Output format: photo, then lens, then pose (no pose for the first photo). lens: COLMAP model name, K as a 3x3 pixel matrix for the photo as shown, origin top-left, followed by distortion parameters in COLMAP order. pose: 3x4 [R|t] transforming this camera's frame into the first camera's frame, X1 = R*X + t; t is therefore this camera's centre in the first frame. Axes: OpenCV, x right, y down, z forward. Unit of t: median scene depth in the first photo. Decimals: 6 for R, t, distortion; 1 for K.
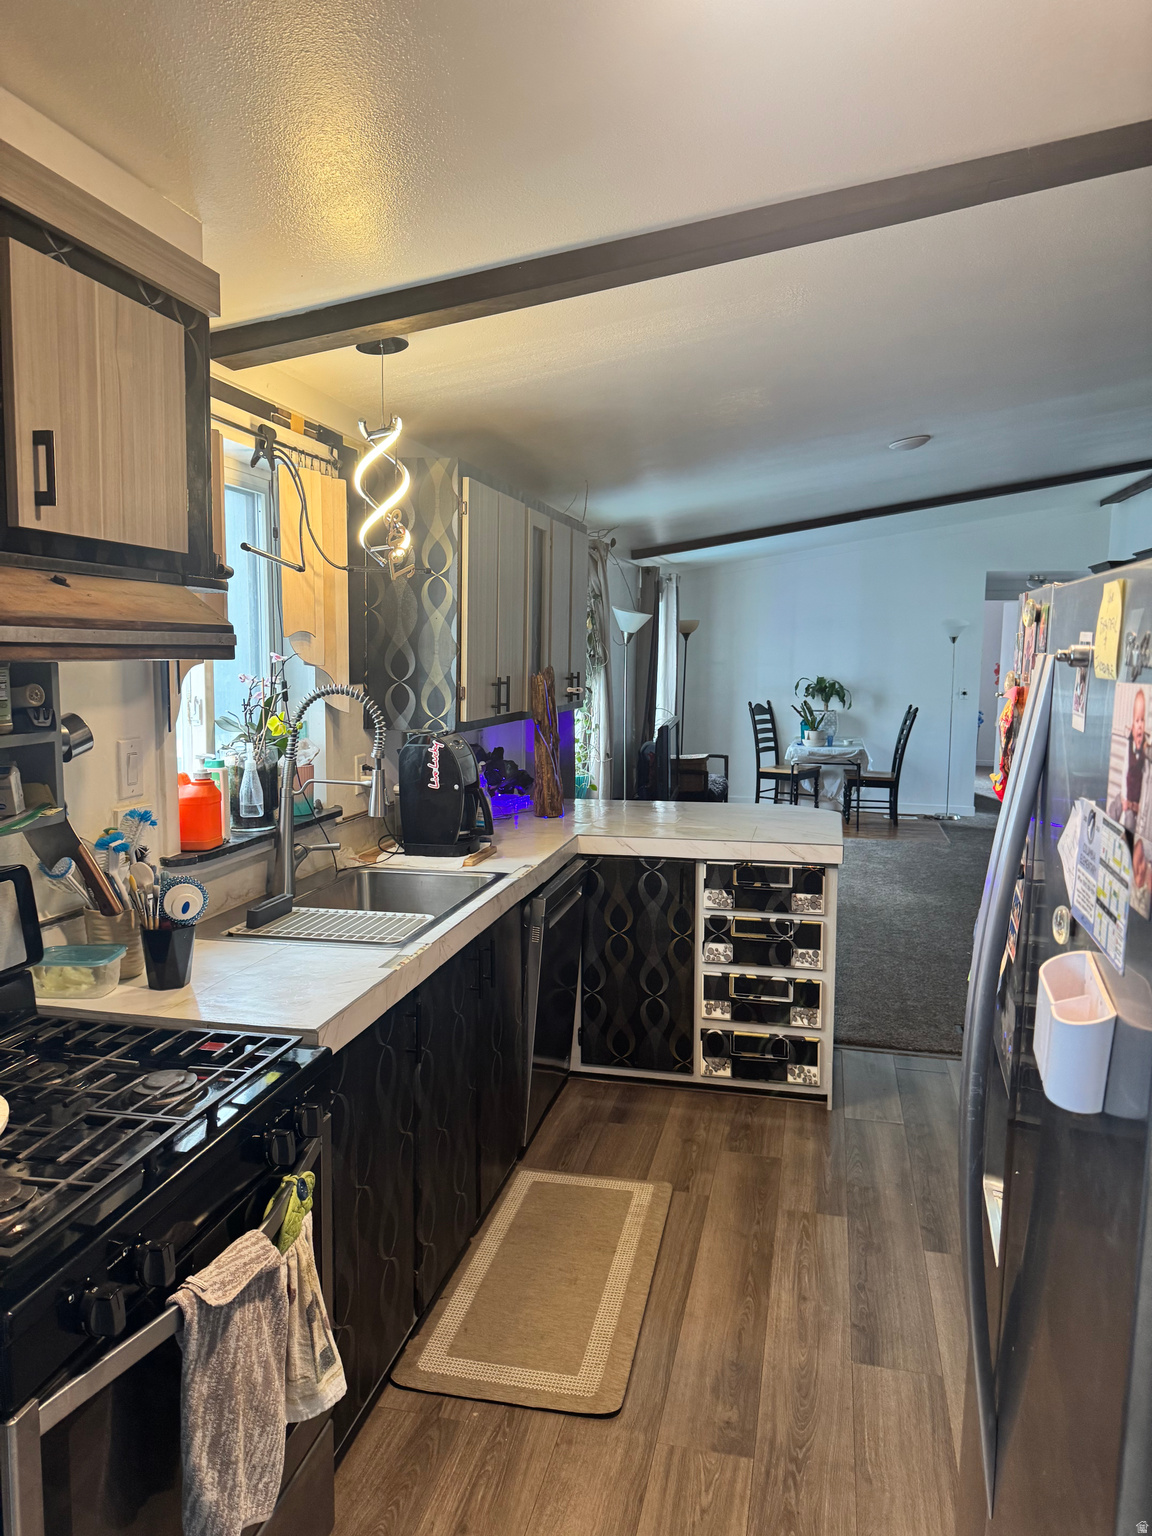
lens RADIAL K [[1079.8, 0, 587.4], [0, 1079.8, 764.0], [0, 0, 1]] dist [0.071328, -0.091664]
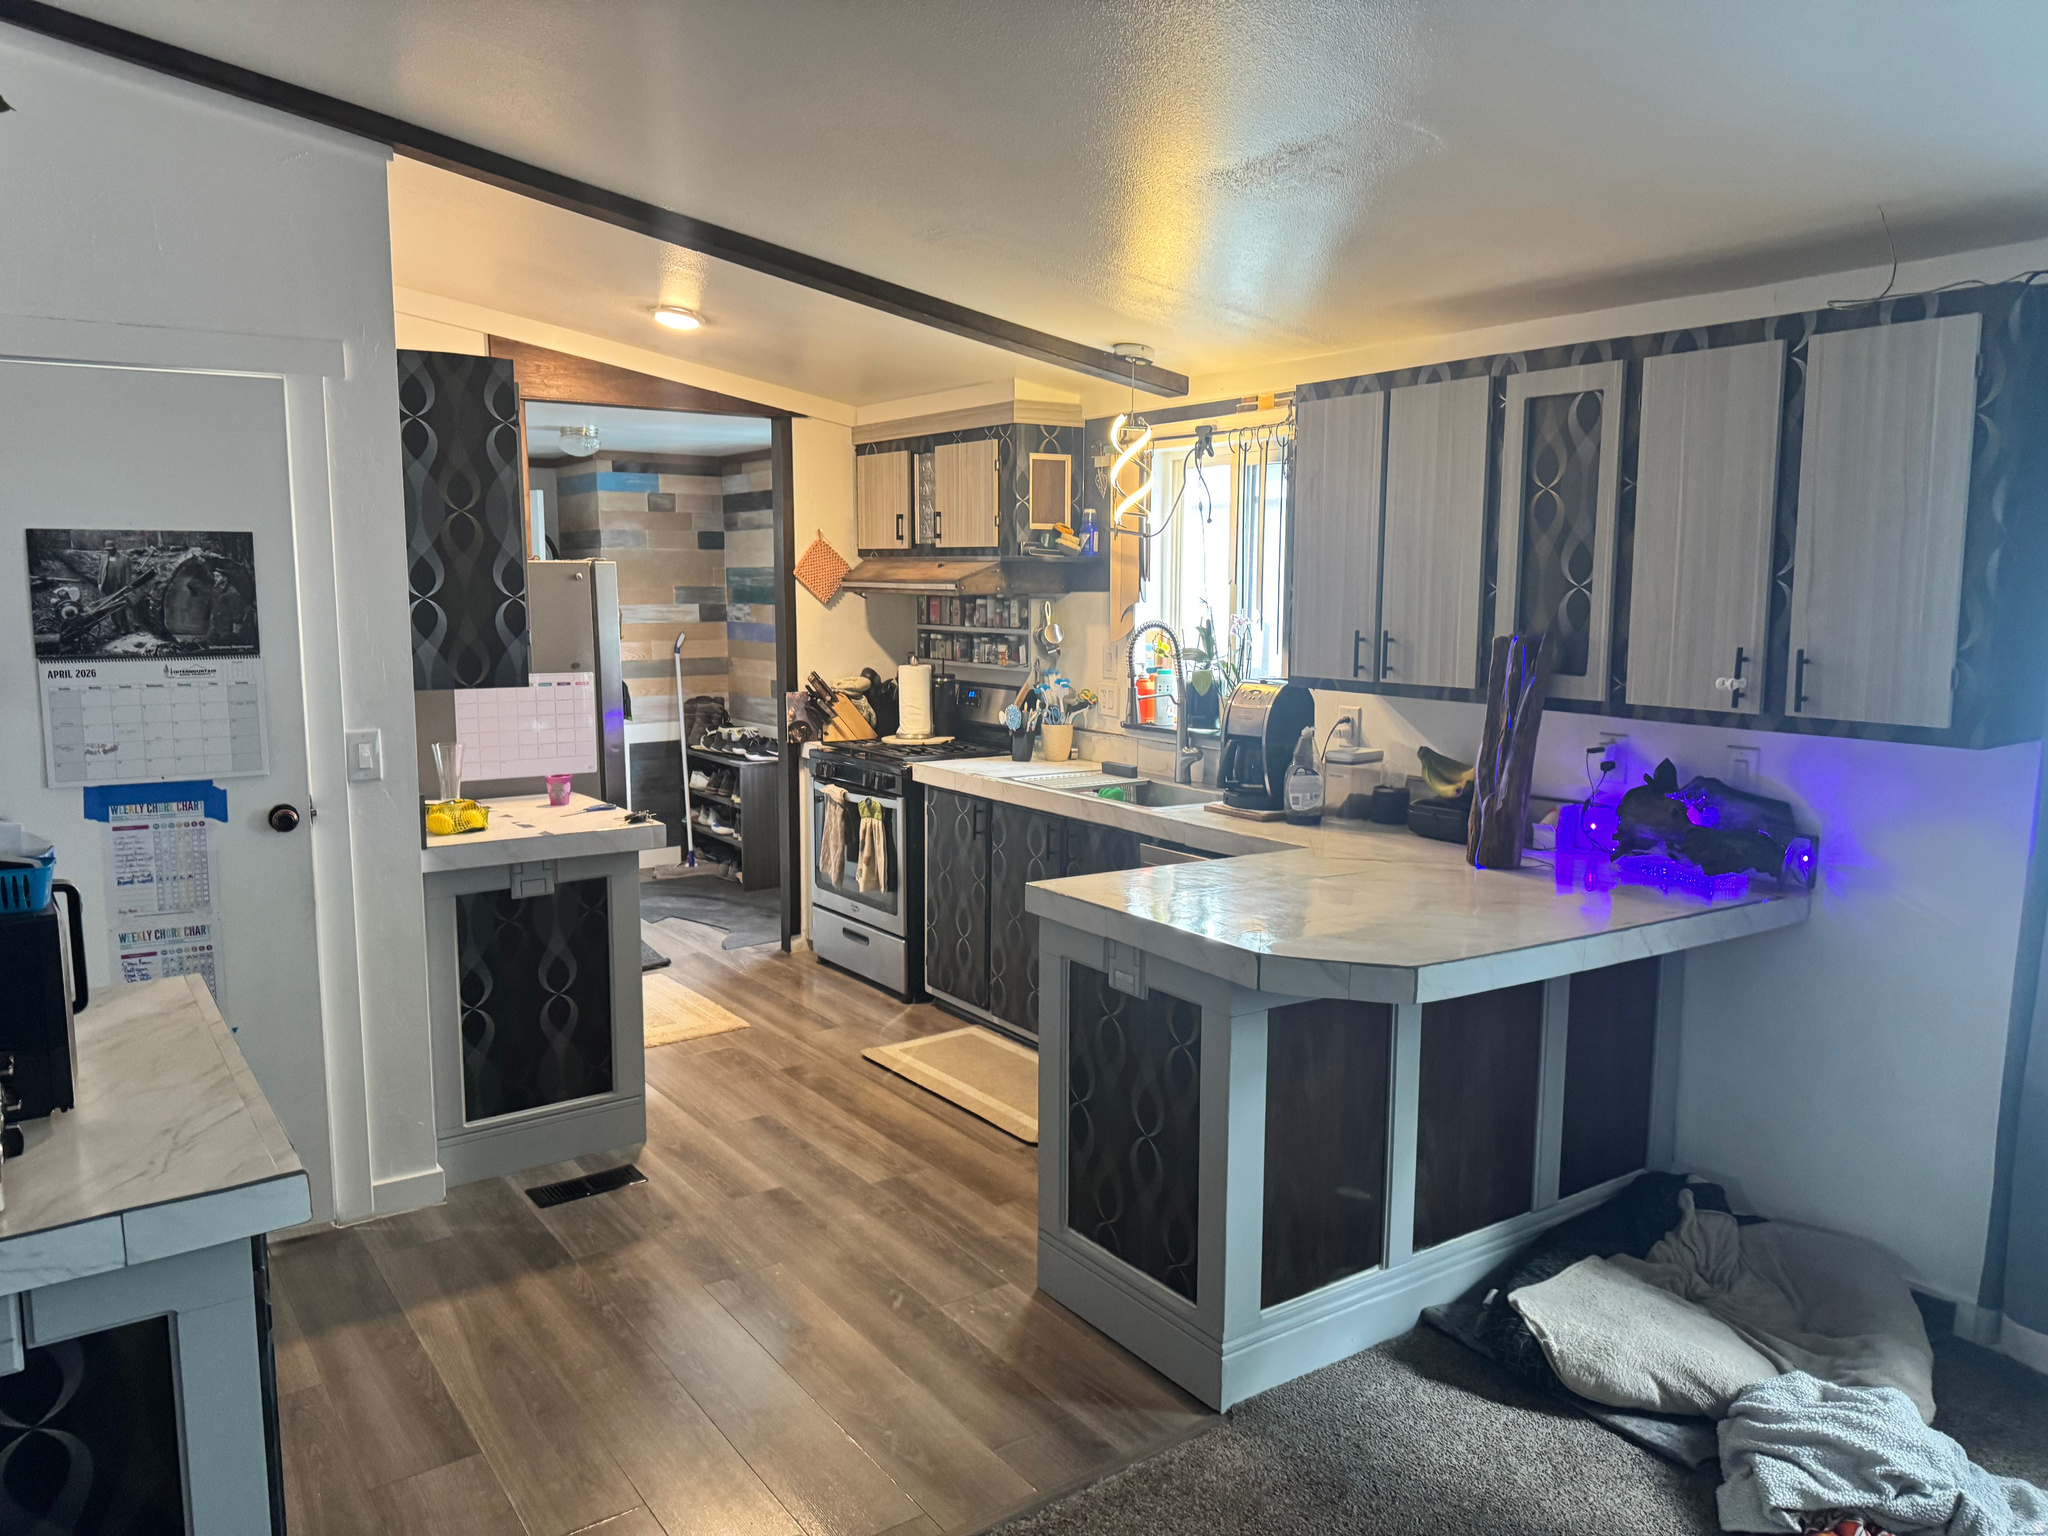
lens RADIAL K [[1439.7, 0, 1042.2], [0, 1439.7, 762.7], [0, 0, 1]] dist [0.071328, -0.091664]
pose [[-0.669095, 0.076669, -0.739212, 1.368358], [-0.093429, 0.978095, 0.186013, -0.255602], [0.737281, 0.193524, -0.647275, 2.433623]]
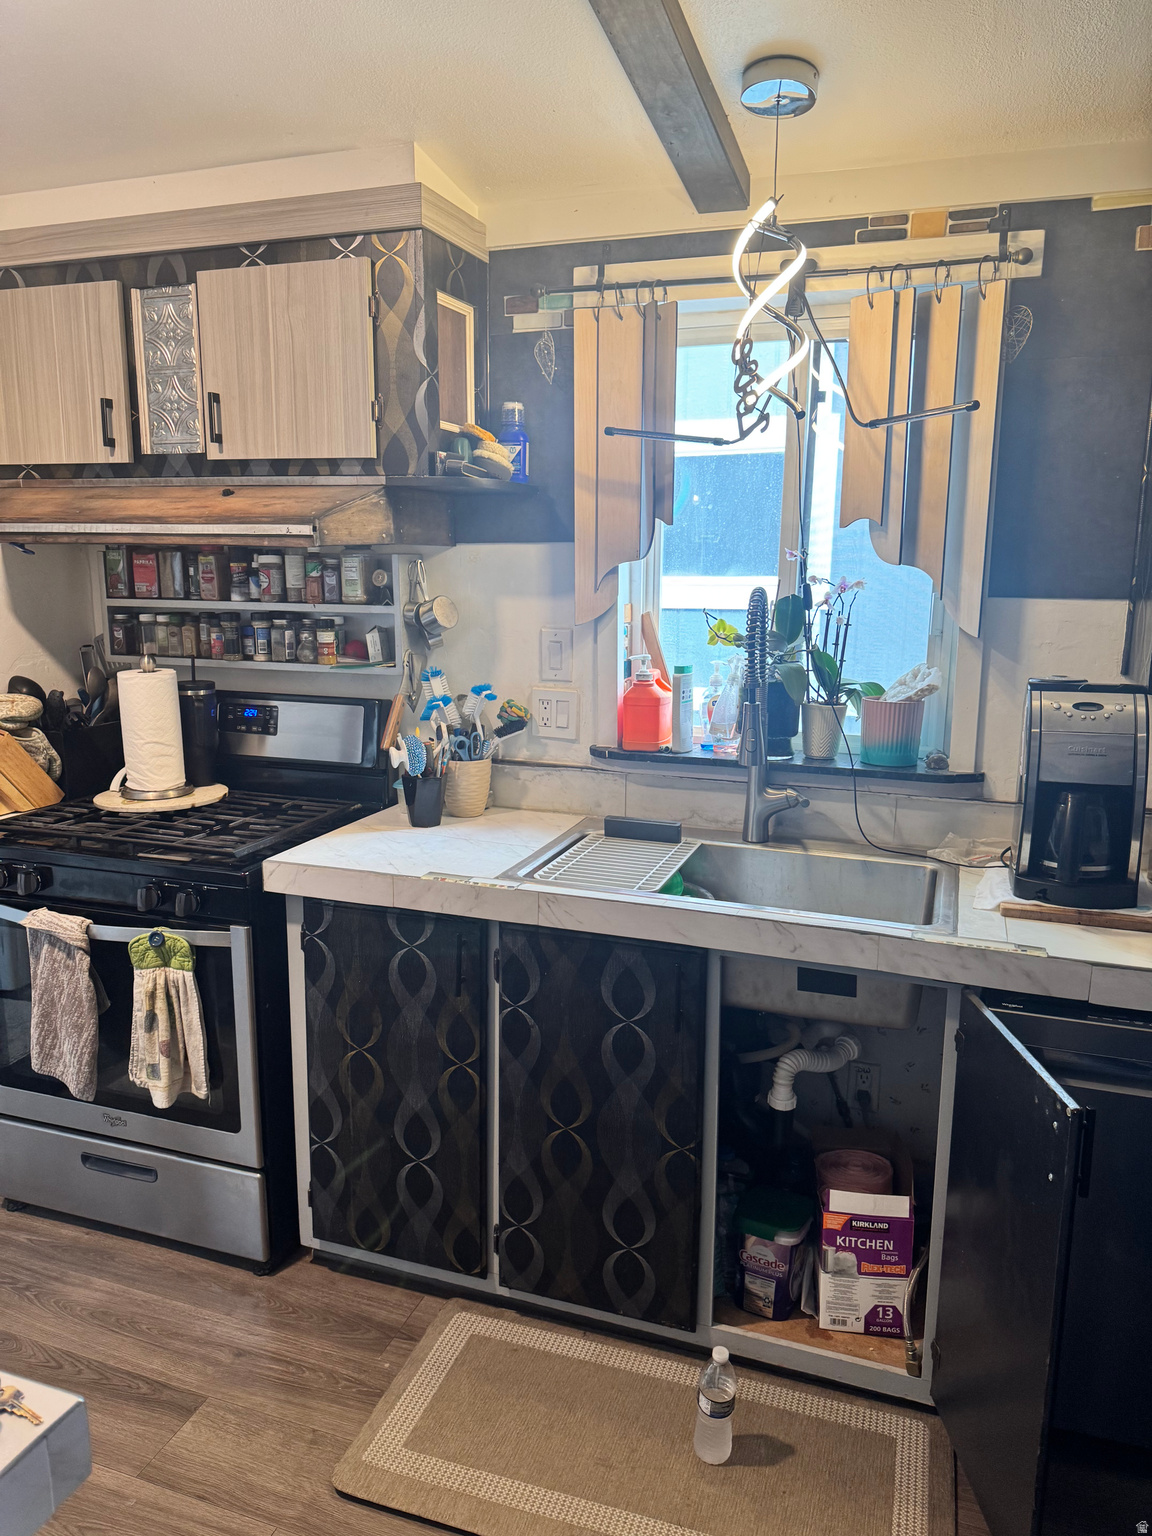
lens RADIAL K [[1079.8, 0, 578.0], [0, 1079.8, 770.2], [0, 0, 1]] dist [0.071328, -0.091664]
pose [[-0.129441, 0.179482, -0.975208, 0.671689], [-0.112764, 0.974438, 0.194308, -0.096534], [0.985154, 0.135120, -0.105893, 1.149015]]
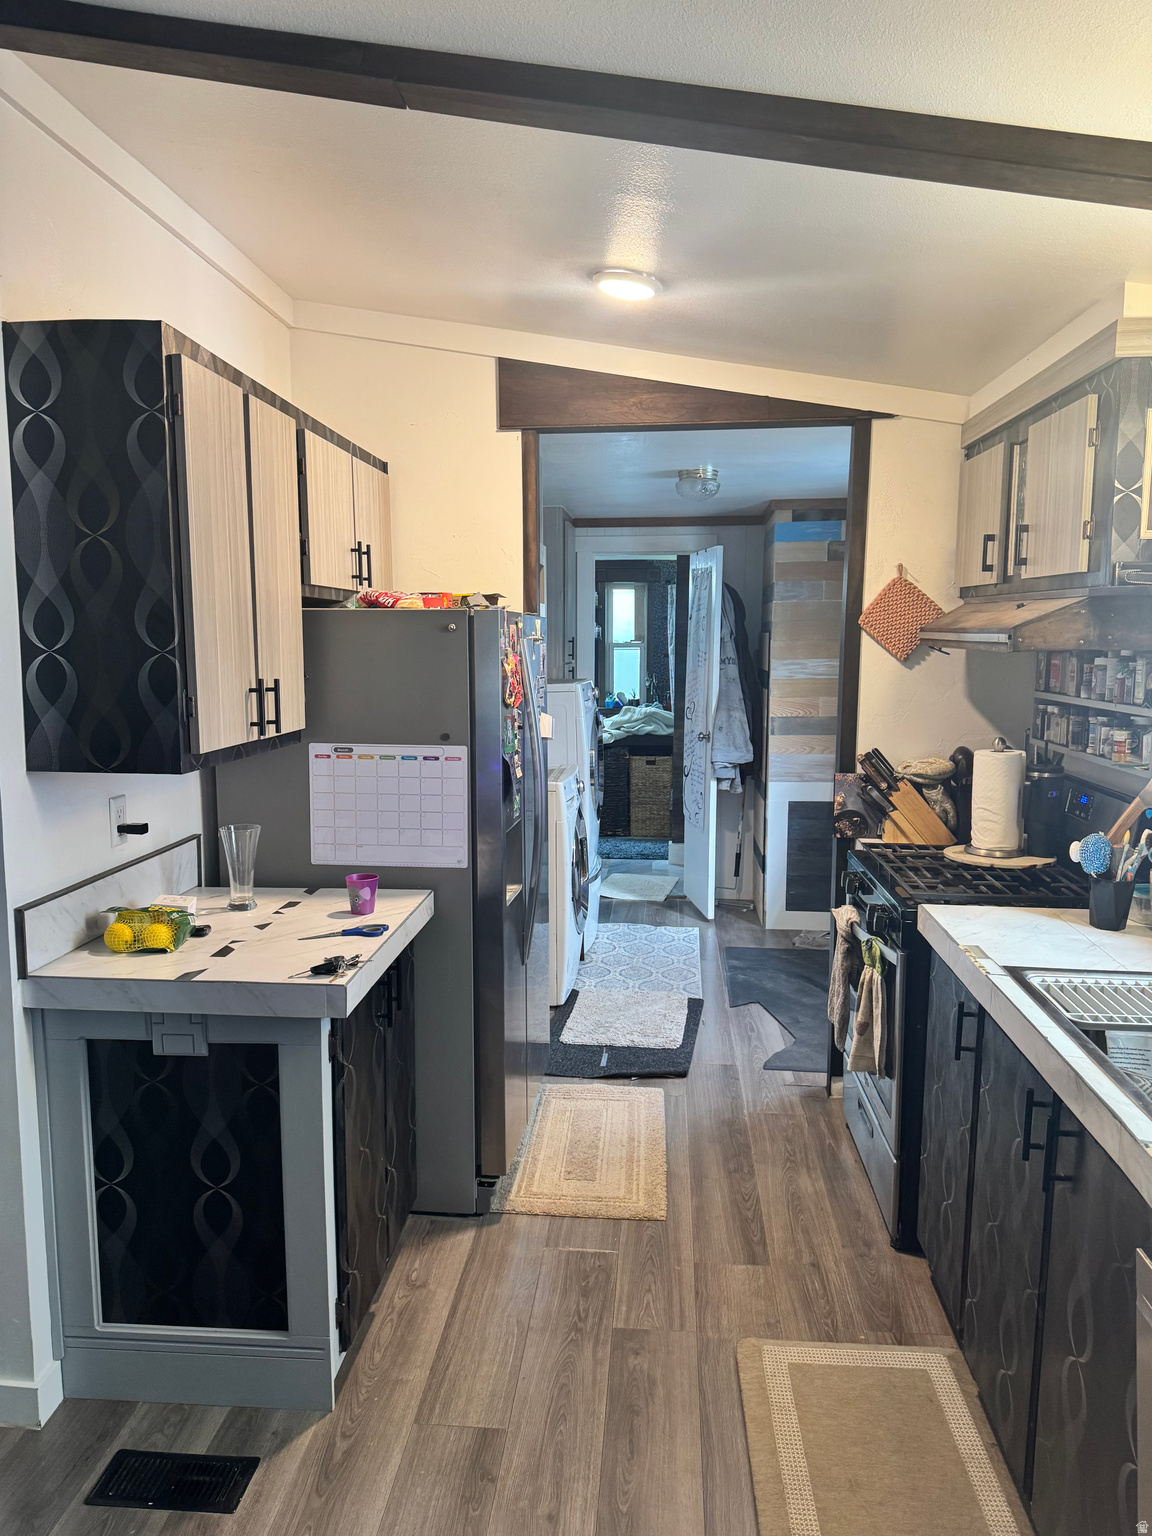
lens RADIAL K [[1079.8, 0, 569.4], [0, 1079.8, 771.5], [0, 0, 1]] dist [0.071328, -0.091664]
pose [[-0.992103, -0.001234, -0.125418, 0.318257], [-0.030435, 0.972433, 0.231190, -0.200063], [0.121675, 0.233181, -0.964791, 1.828112]]
